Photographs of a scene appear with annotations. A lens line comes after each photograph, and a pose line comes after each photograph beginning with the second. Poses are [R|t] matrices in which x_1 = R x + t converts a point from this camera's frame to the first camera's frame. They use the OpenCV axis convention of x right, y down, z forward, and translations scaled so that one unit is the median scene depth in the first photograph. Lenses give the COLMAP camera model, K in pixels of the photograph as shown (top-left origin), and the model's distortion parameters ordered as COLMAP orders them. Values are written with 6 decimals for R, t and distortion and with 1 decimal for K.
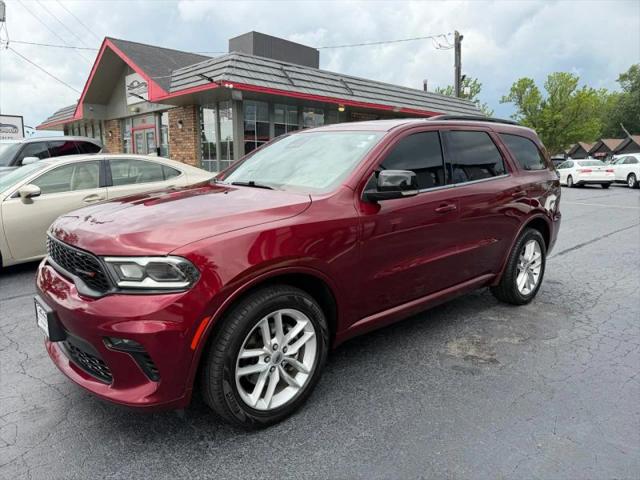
lens RADIAL K [[453.1, 0, 323.7], [0, 453.1, 242.1], [0, 0, 1]] dist [0.027231, -0.036303]
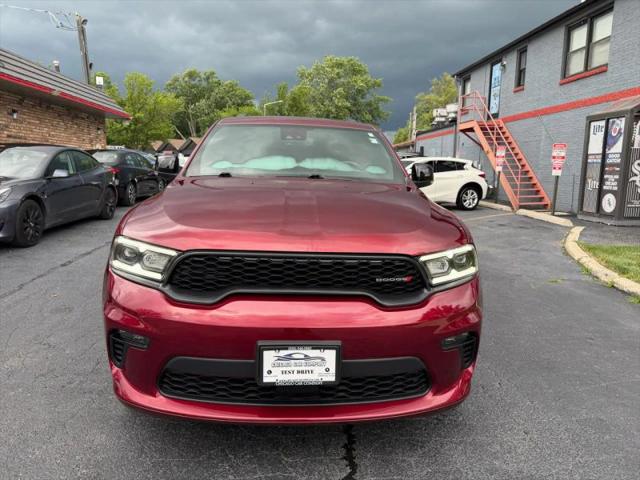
lens RADIAL K [[453.1, 0, 318.3], [0, 453.1, 240.9], [0, 0, 1]] dist [0.027231, -0.036303]
pose [[0.622796, -0.122166, 0.772787, -0.317449], [0.118099, 0.991096, 0.061500, -0.018901], [-0.773419, 0.052964, 0.631678, 0.142557]]
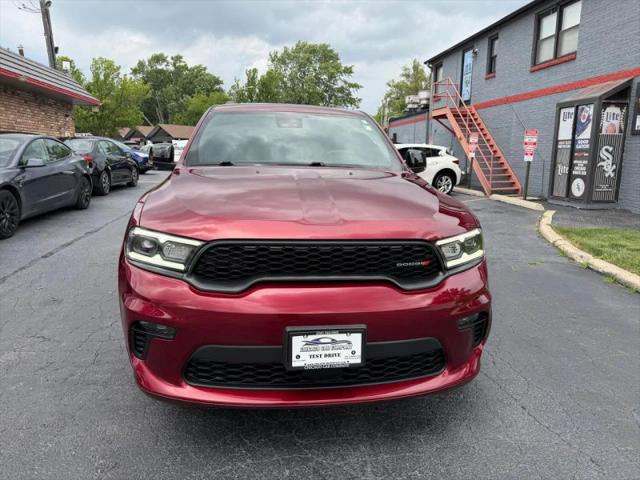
lens RADIAL K [[453.1, 0, 318.2], [0, 453.1, 238.2], [0, 0, 1]] dist [0.027231, -0.036303]
pose [[0.571720, -0.149842, 0.806649, -0.335887], [0.129505, 0.987337, 0.091618, -0.022477], [-0.810163, 0.052085, 0.583886, 0.158549]]
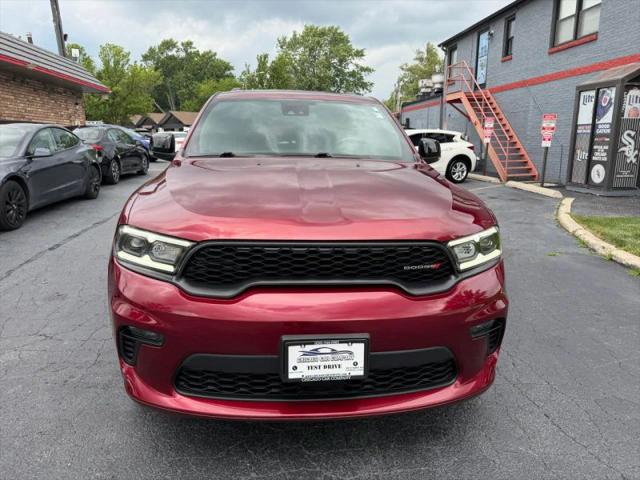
lens RADIAL K [[453.1, 0, 316.1], [0, 453.1, 237.3], [0, 0, 1]] dist [0.027231, -0.036303]
pose [[0.596125, -0.172308, 0.784185, -0.316937], [0.133383, 0.984381, 0.114901, -0.026092], [-0.791735, 0.036101, 0.609797, 0.164520]]
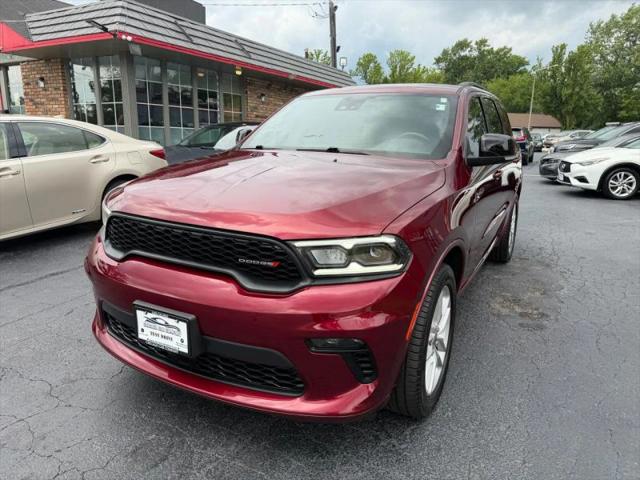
lens RADIAL K [[453.1, 0, 322.3], [0, 453.1, 238.6], [0, 0, 1]] dist [0.027231, -0.036303]
pose [[0.942867, -0.065946, 0.326578, -0.169044], [0.047772, 0.996846, 0.063370, -0.004857], [-0.329727, -0.044148, 0.943043, 0.057822]]
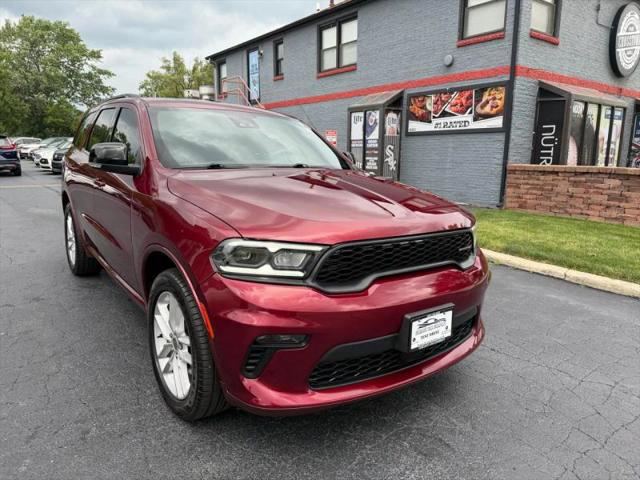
lens RADIAL K [[453.1, 0, 324.8], [0, 453.1, 243.9], [0, 0, 1]] dist [0.027231, -0.036303]
pose [[0.090157, -0.201574, 0.975315, -0.403132], [0.153310, 0.970440, 0.186394, -0.049363], [-0.984057, 0.132721, 0.118395, 0.301015]]
